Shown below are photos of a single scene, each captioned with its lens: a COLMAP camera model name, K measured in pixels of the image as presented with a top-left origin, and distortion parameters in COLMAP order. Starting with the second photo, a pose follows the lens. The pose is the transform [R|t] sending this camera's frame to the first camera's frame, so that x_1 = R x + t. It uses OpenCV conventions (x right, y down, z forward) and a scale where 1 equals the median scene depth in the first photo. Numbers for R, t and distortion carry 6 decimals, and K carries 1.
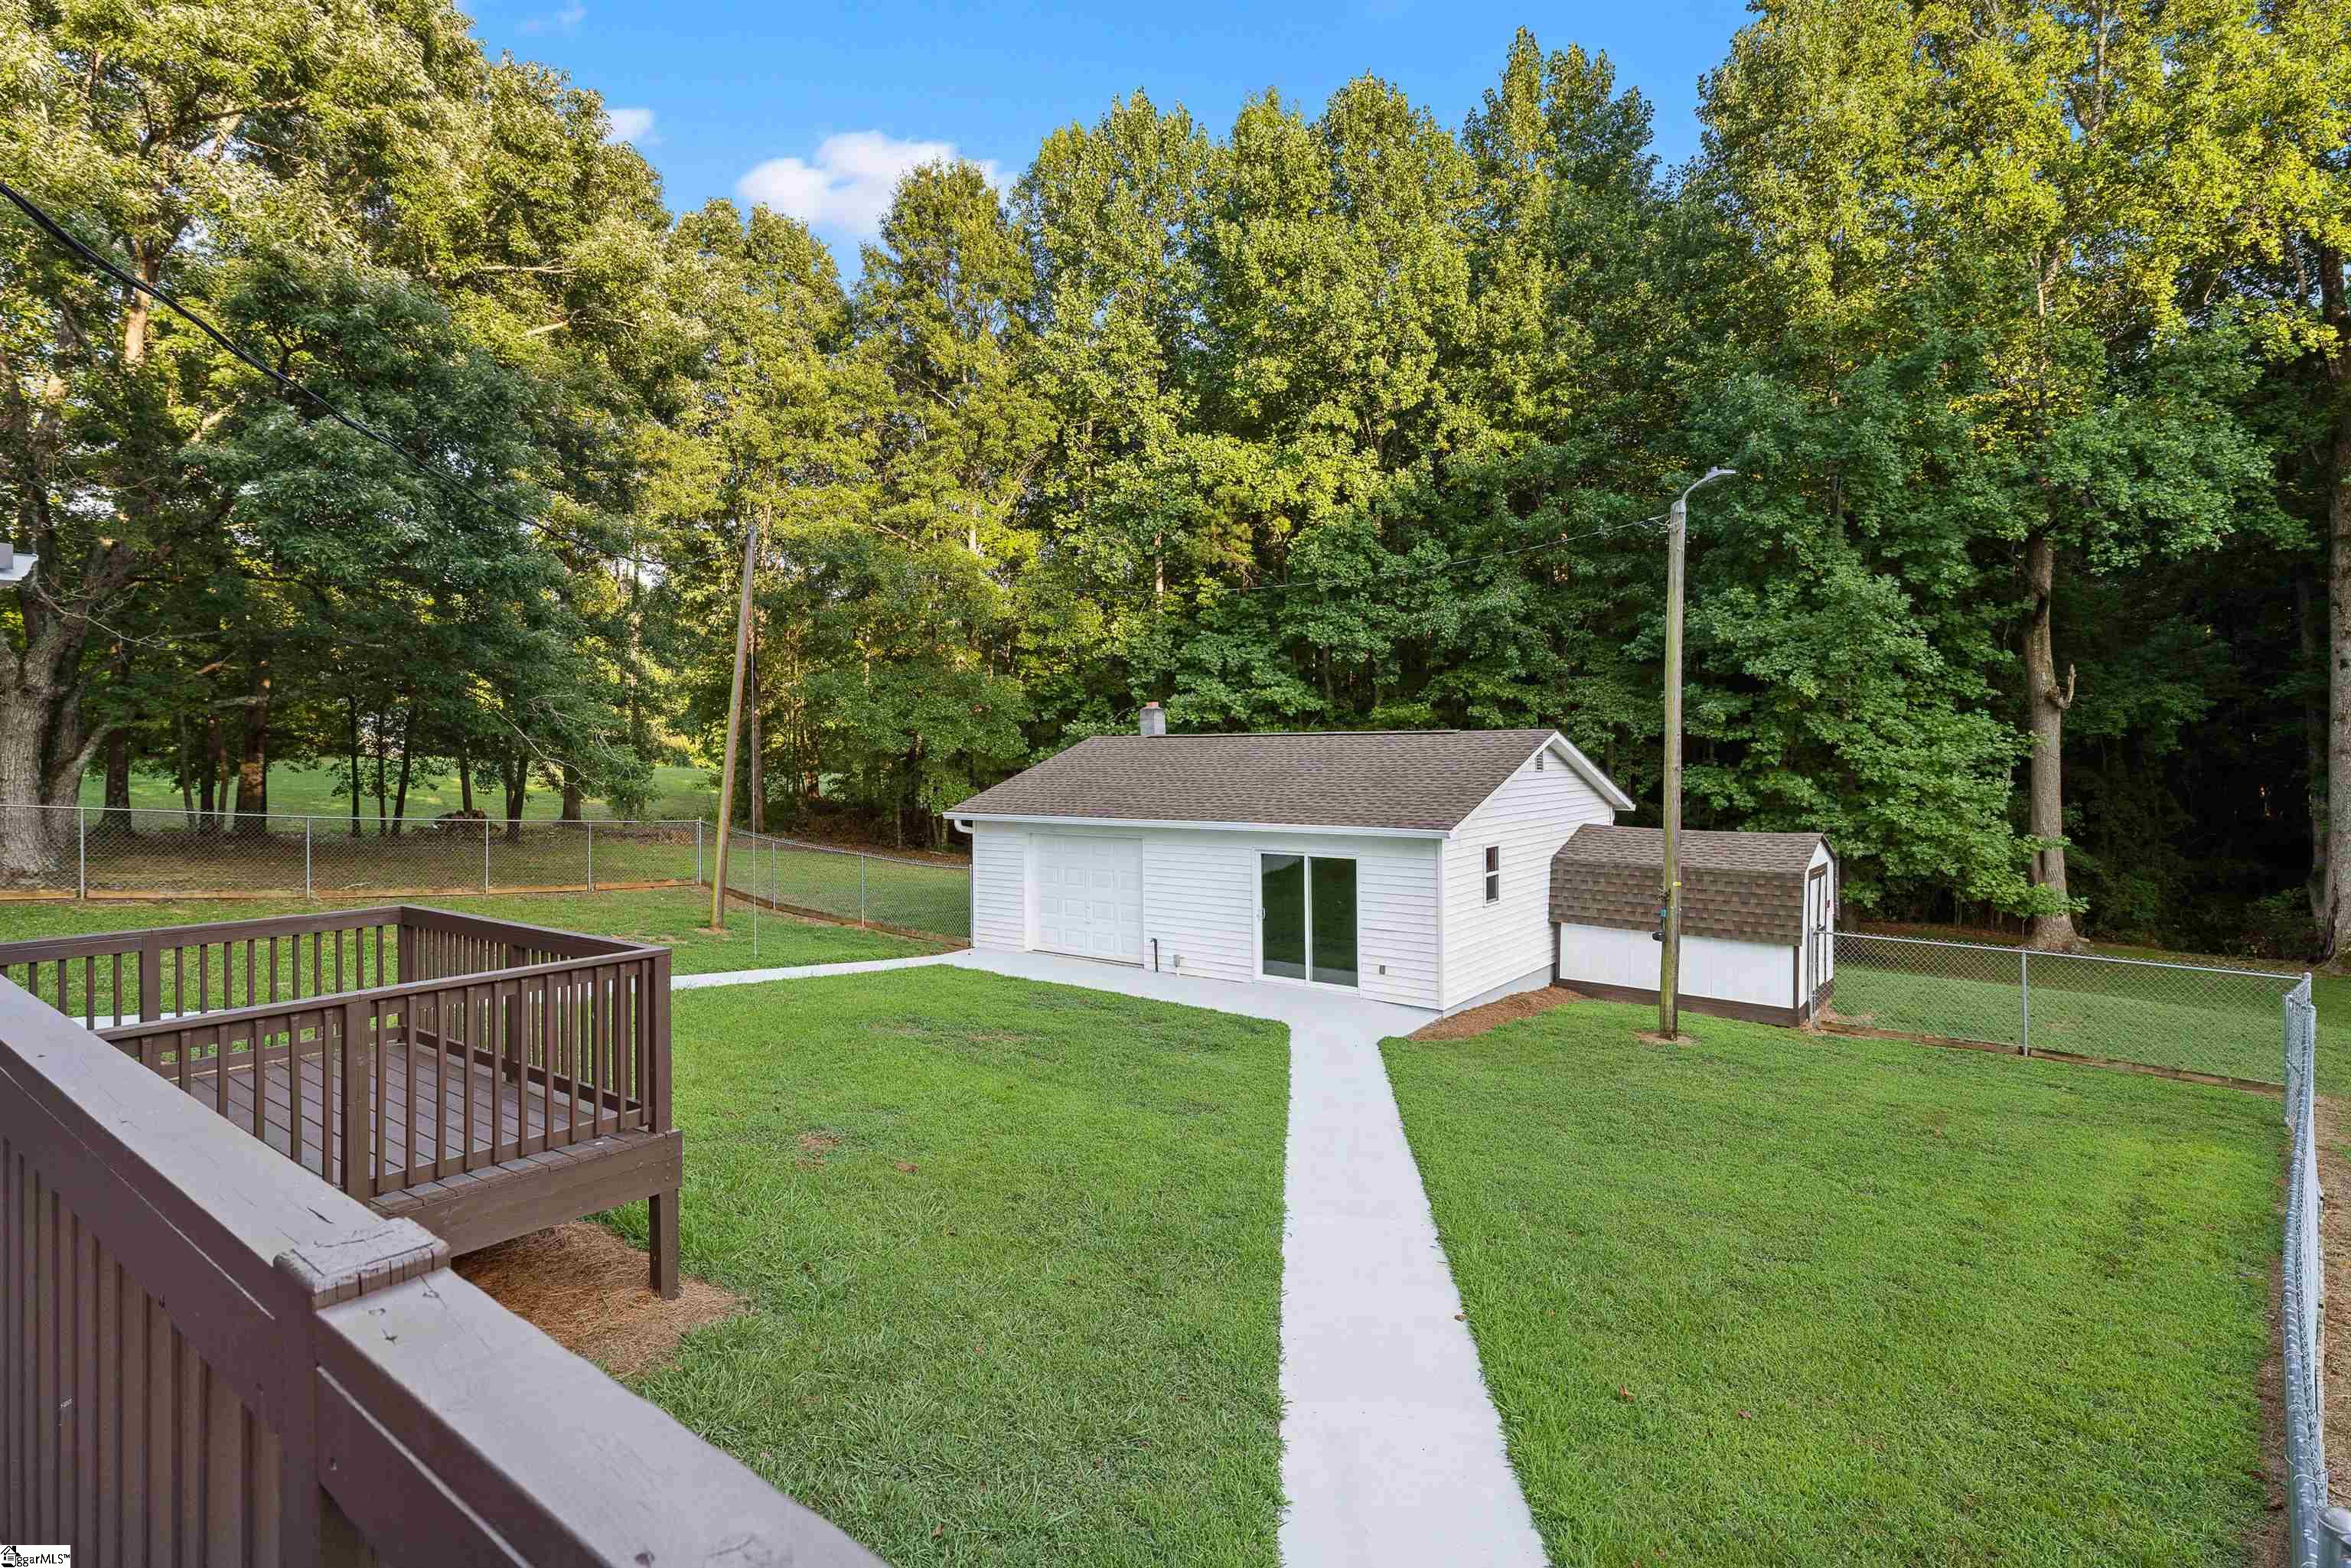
lens RADIAL K [[1188.0, 0, 1176.4], [0, 1188.0, 735.9], [0, 0, 1]] dist [-0.001330, -0.000107]
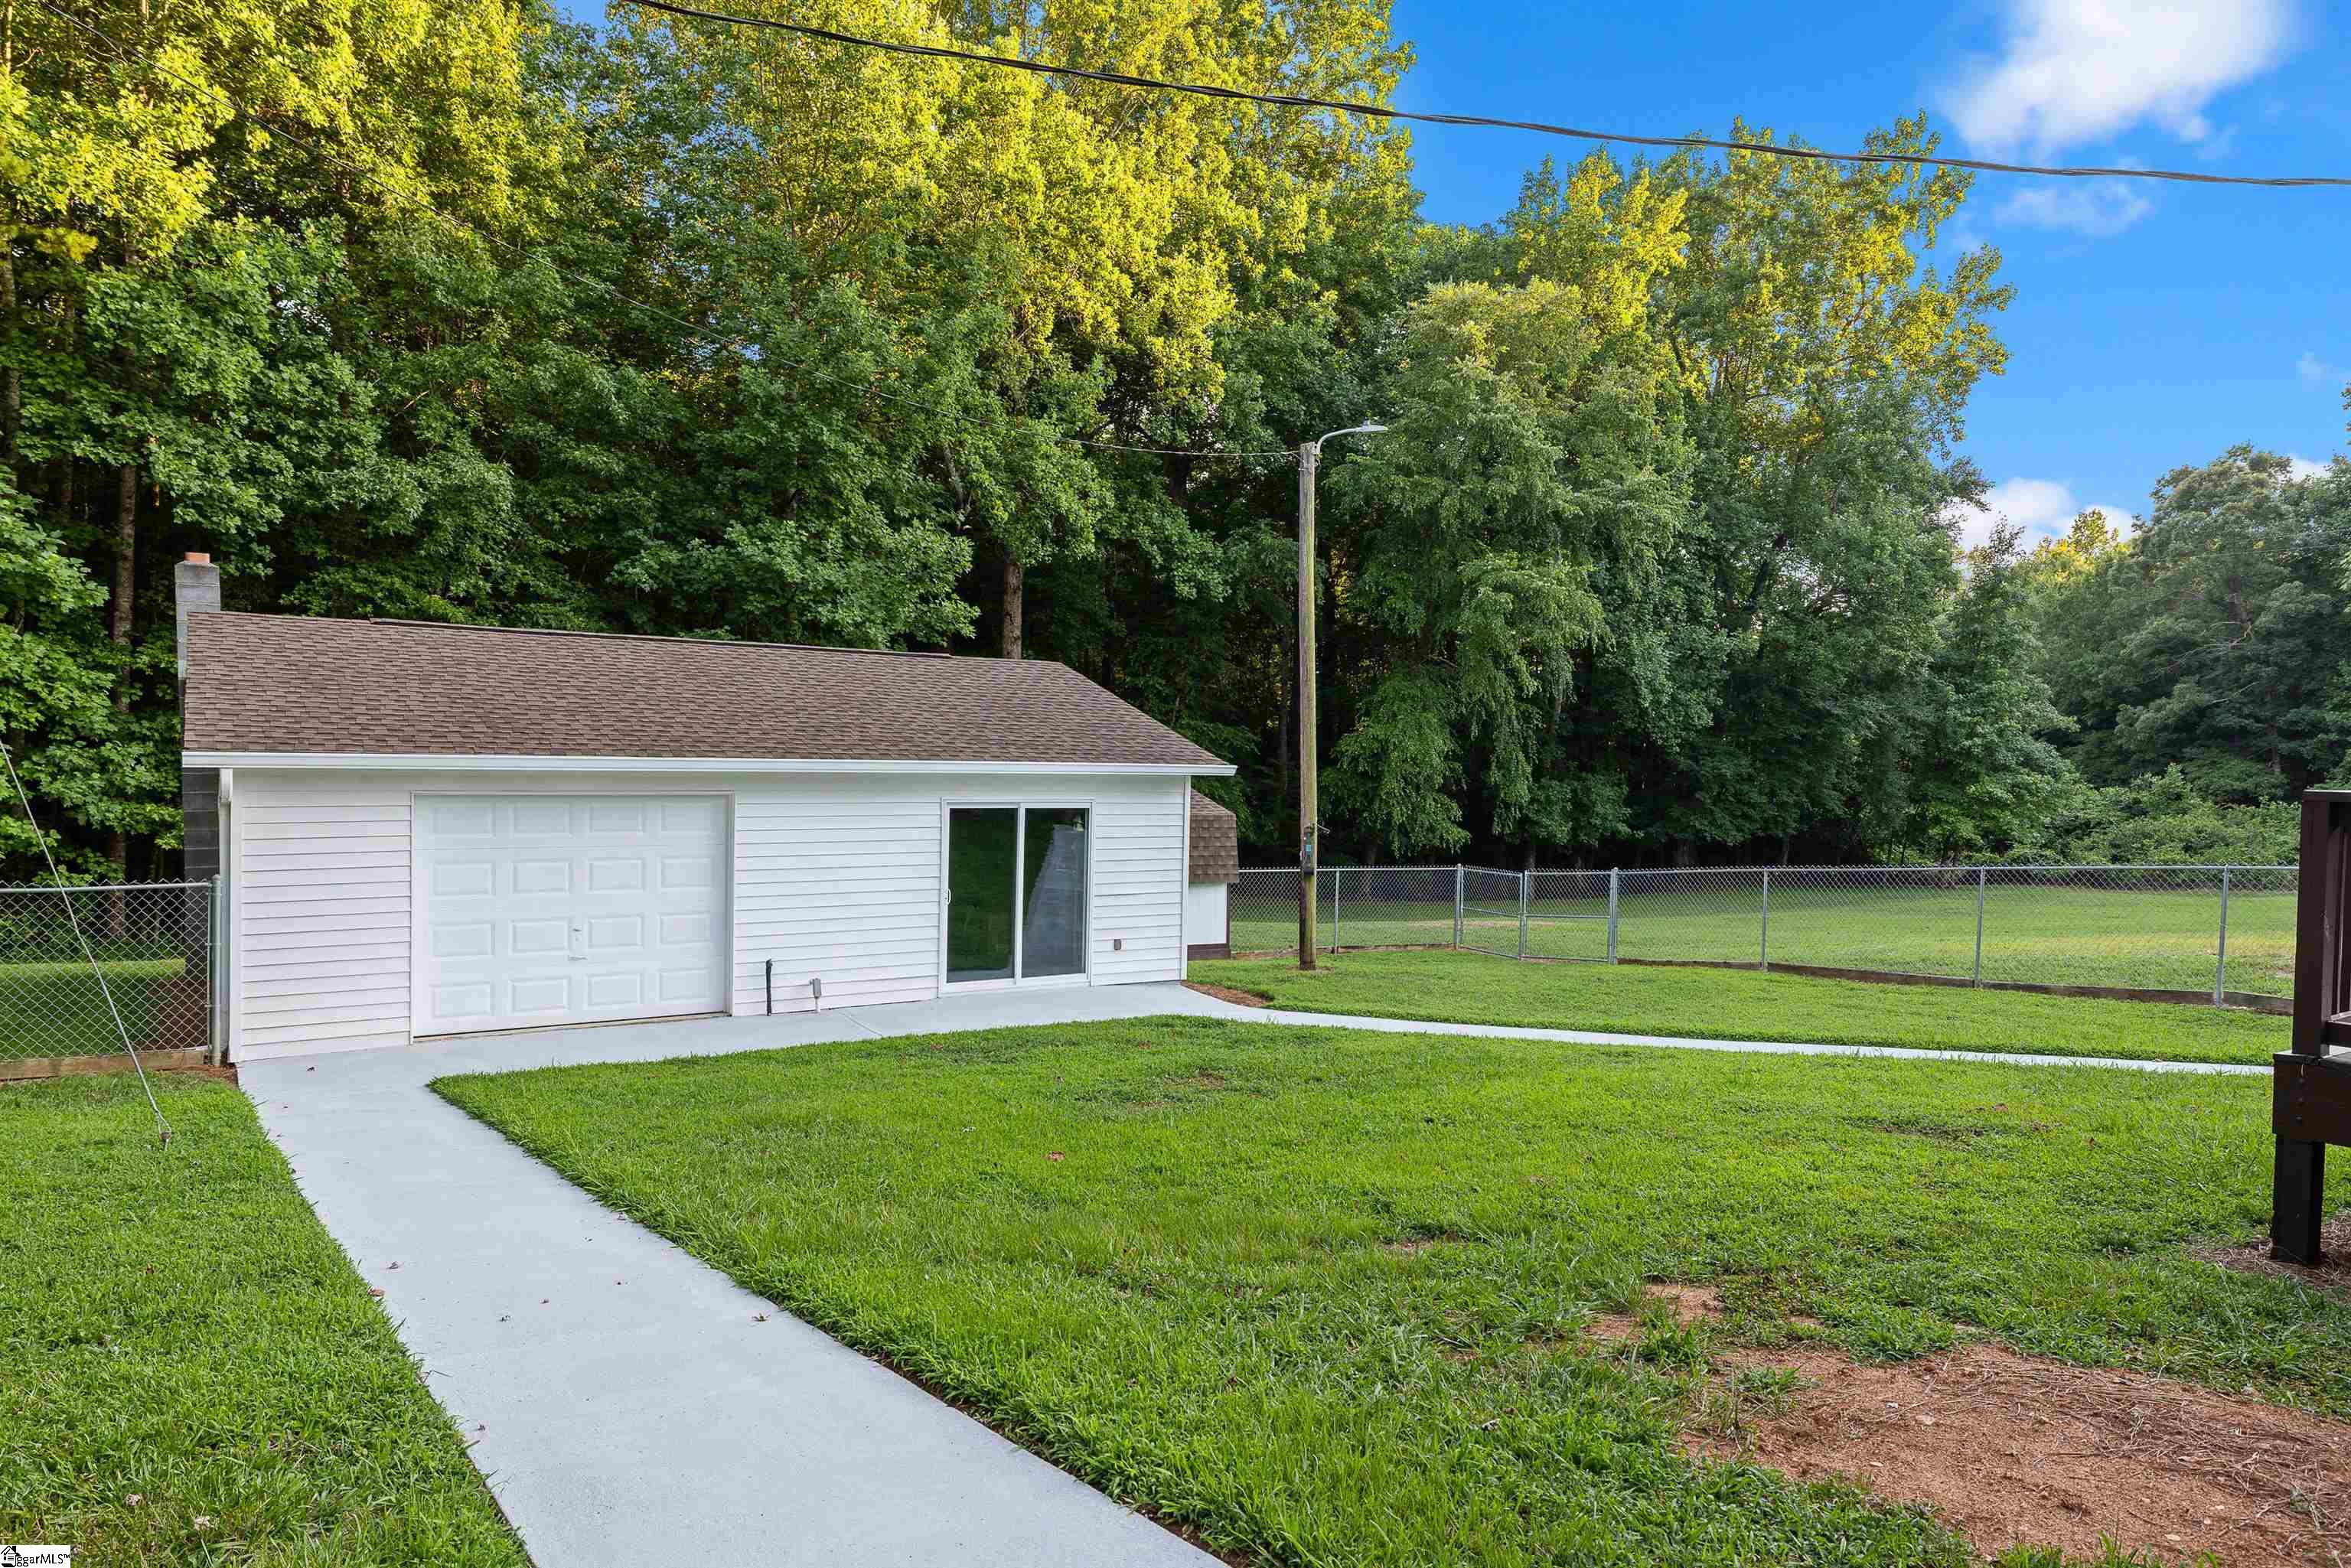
lens RADIAL K [[1435.6, 0, 1172.7], [0, 1435.6, 816.7], [0, 0, 1]] dist [-0.001369, 0.001002]
pose [[0.328576, -0.023541, 0.944184, -0.374880], [-0.027686, 0.999020, 0.034543, 0.040934], [-0.944072, -0.037491, 0.327602, 0.344702]]
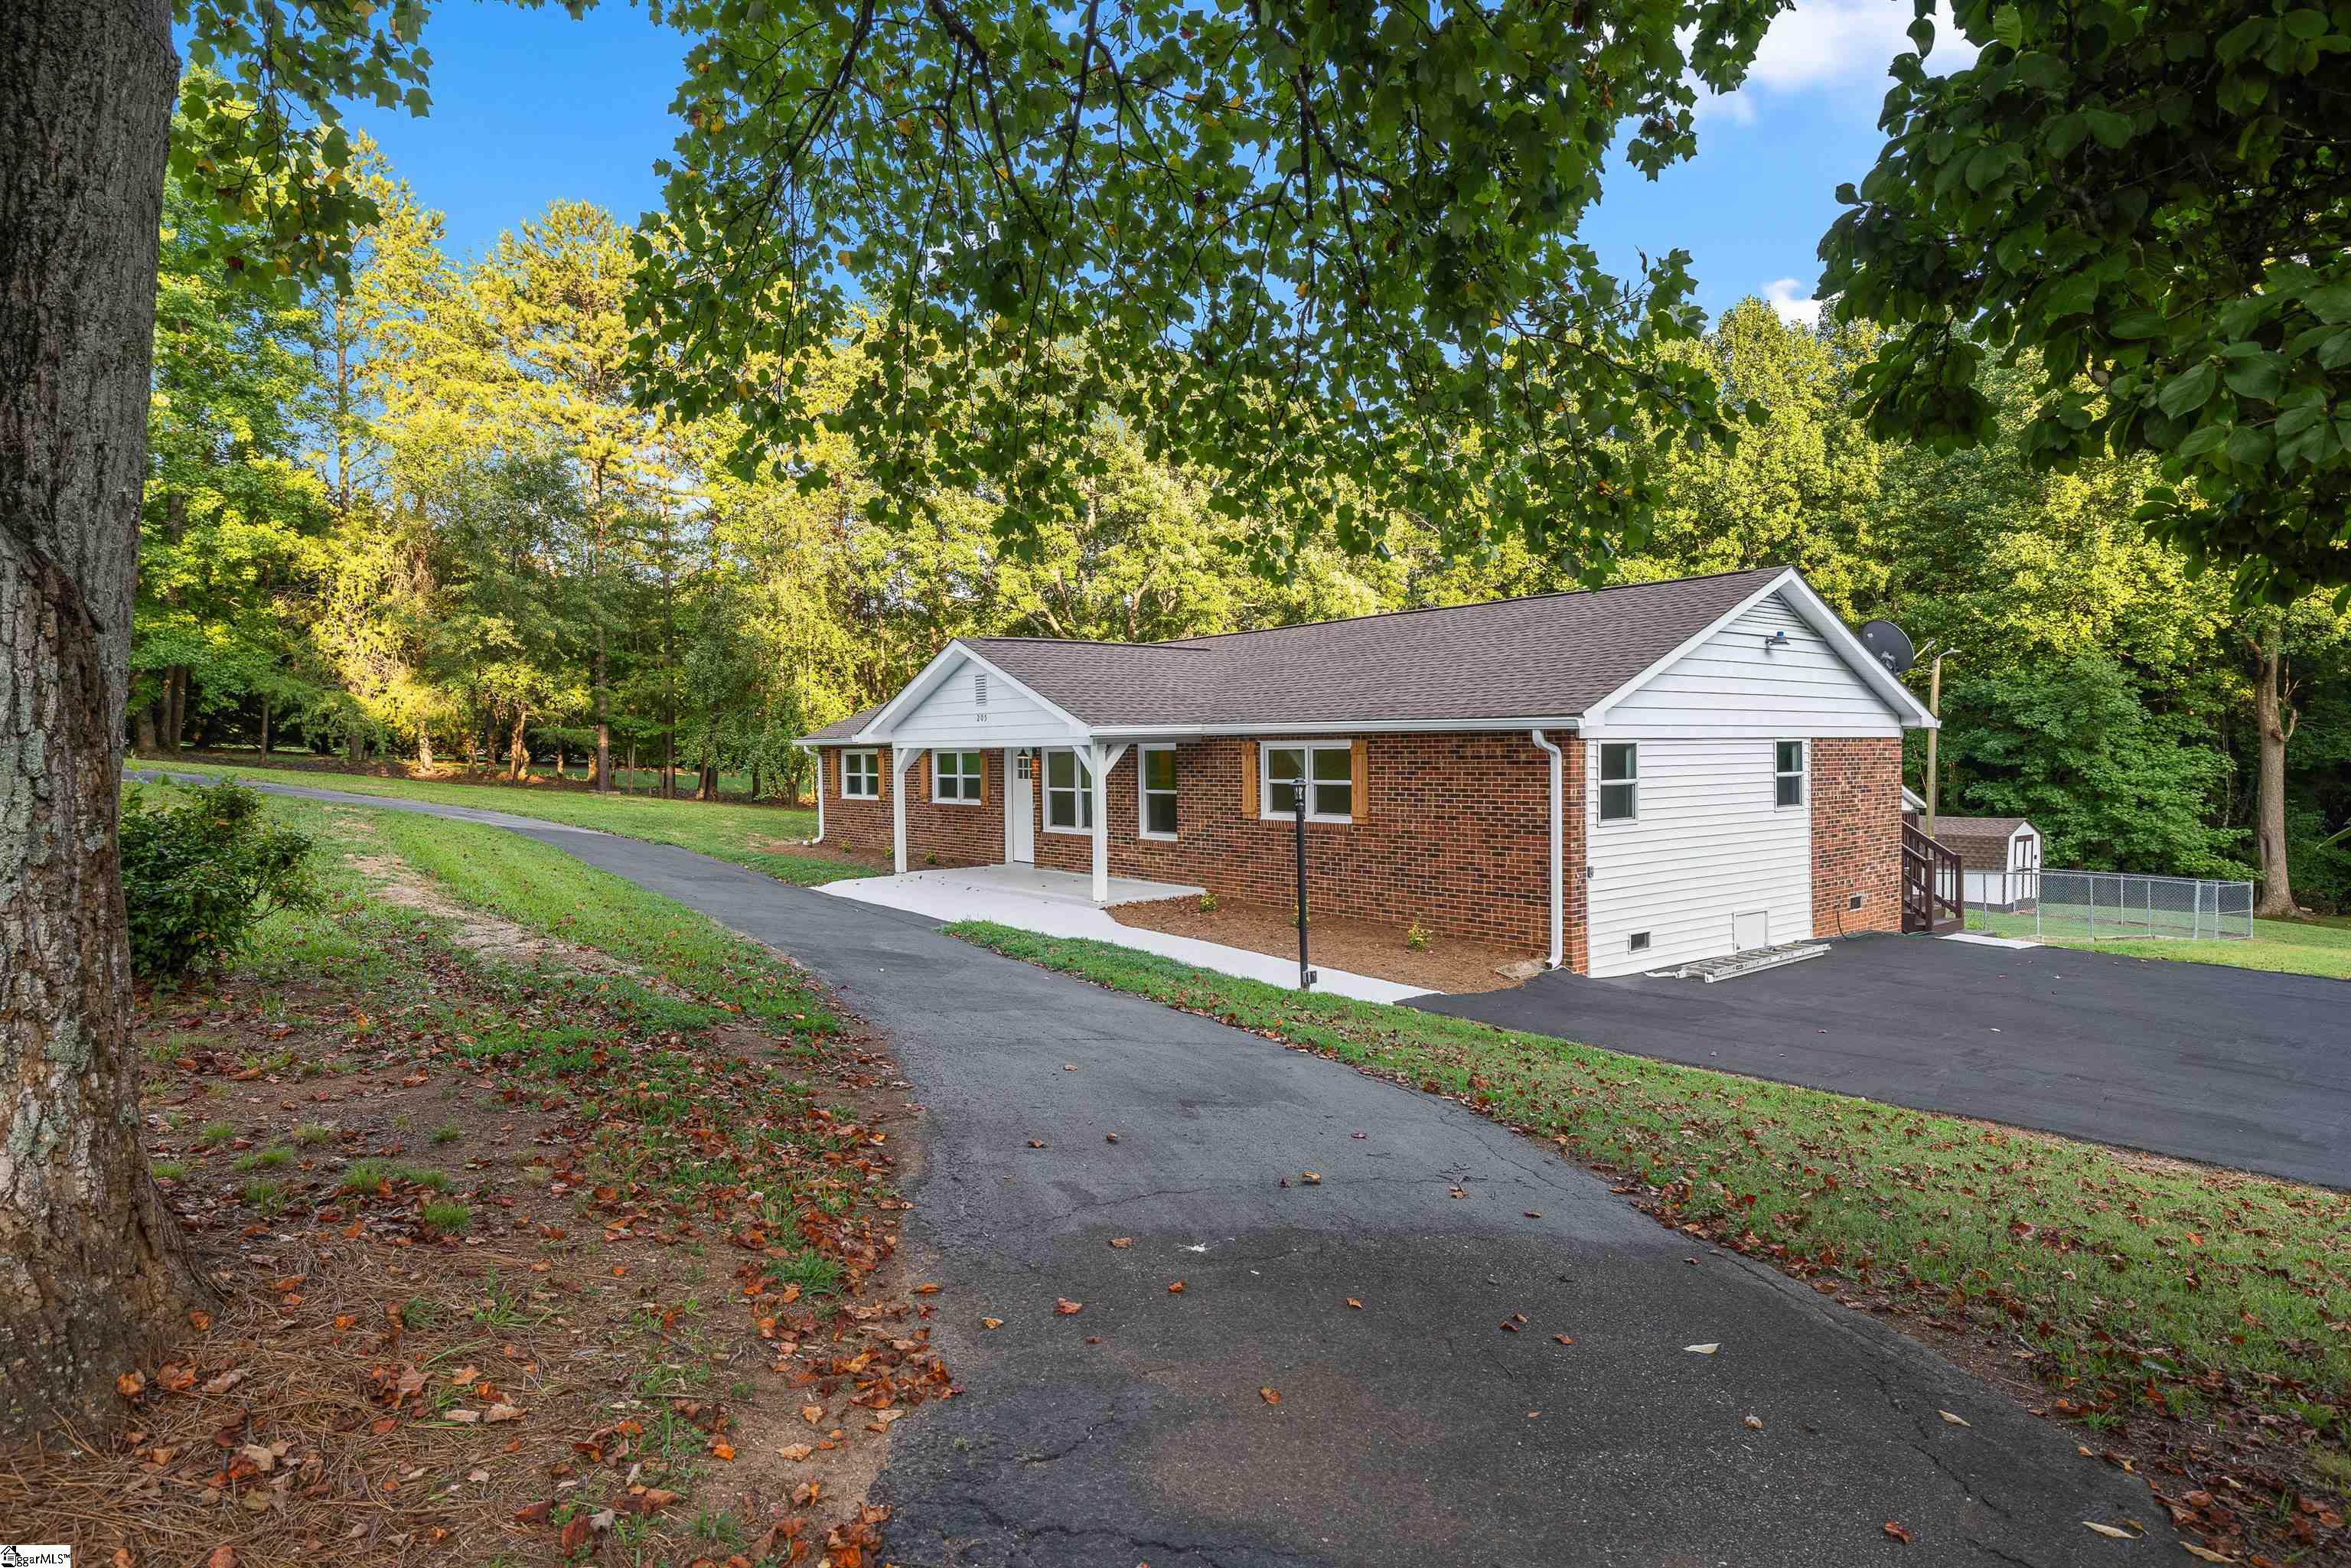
lens RADIAL K [[1289.6, 0, 1177.8], [0, 1289.6, 773.4], [0, 0, 1]] dist [0.002940, 0.000430]
pose [[0.976201, 0.002316, -0.216855, -0.195228], [0.002853, 0.999719, 0.023517, -0.025184], [0.216849, -0.023576, 0.975921, -0.769176]]
